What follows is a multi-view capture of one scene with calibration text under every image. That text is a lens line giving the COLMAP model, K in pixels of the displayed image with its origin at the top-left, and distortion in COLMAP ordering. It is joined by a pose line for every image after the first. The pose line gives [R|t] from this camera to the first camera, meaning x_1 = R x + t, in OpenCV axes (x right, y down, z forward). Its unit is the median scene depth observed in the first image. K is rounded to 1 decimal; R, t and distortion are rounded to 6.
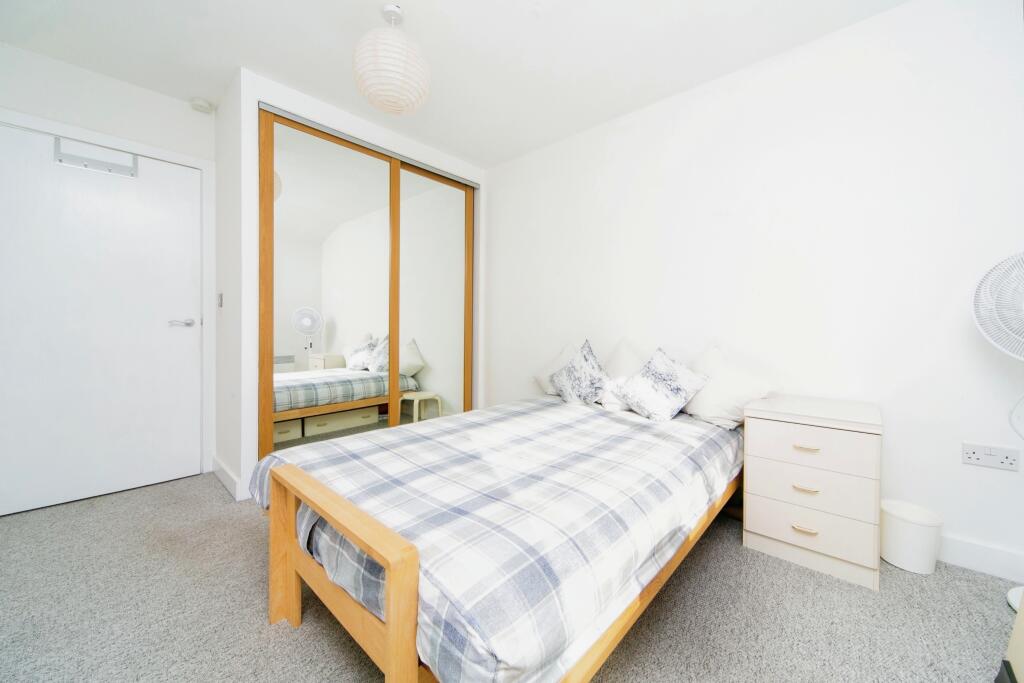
lens RADIAL K [[420.0, 0, 508.9], [0, 420.0, 337.4], [0, 0, 1]] dist [-0.001429, -0.000067]
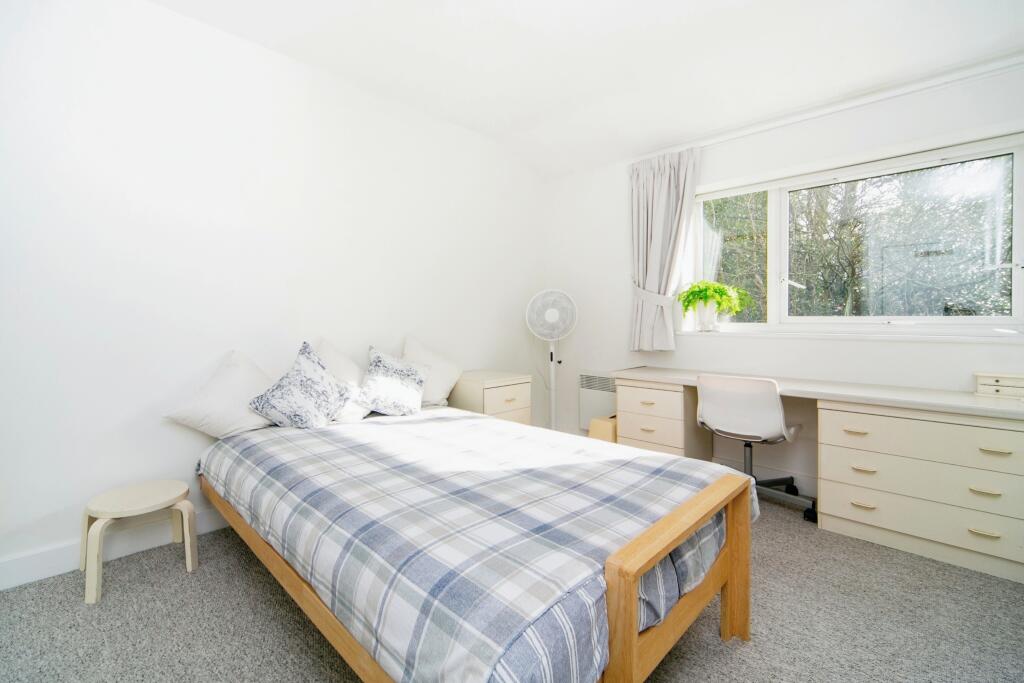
lens RADIAL K [[437.3, 0, 509.0], [0, 437.3, 337.2], [0, 0, 1]] dist [0.001537, 0.000090]
pose [[-0.015144, -0.041590, 0.999020, -0.988191], [0.011948, 0.999056, 0.041773, -0.055081], [-0.999814, 0.012568, -0.014633, 0.984618]]
